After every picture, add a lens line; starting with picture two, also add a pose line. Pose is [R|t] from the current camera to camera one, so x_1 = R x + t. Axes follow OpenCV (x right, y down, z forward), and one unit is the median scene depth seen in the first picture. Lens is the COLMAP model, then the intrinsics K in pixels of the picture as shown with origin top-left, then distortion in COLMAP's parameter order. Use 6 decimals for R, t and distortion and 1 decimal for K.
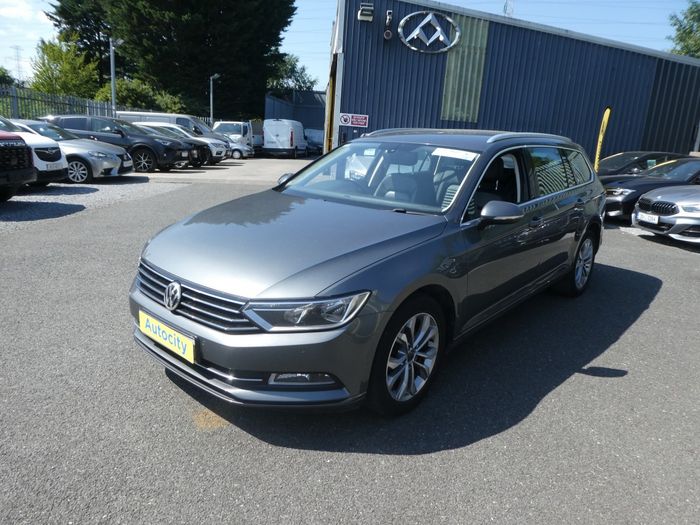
lens RADIAL K [[495.1, 0, 352.6], [0, 495.1, 253.5], [0, 0, 1]] dist [-0.012594, -0.000824]
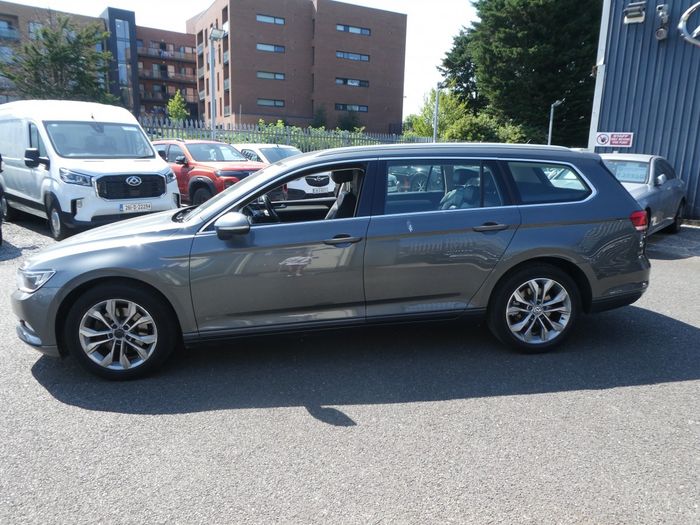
lens RADIAL K [[485.2, 0, 368.6], [0, 485.2, 261.6], [0, 0, 1]] dist [-0.003333, -0.000296]
pose [[0.751066, 0.096383, -0.653154, 0.117700], [-0.120344, 0.992699, 0.008104, -0.004916], [0.649166, 0.072517, 0.757182, 0.040470]]
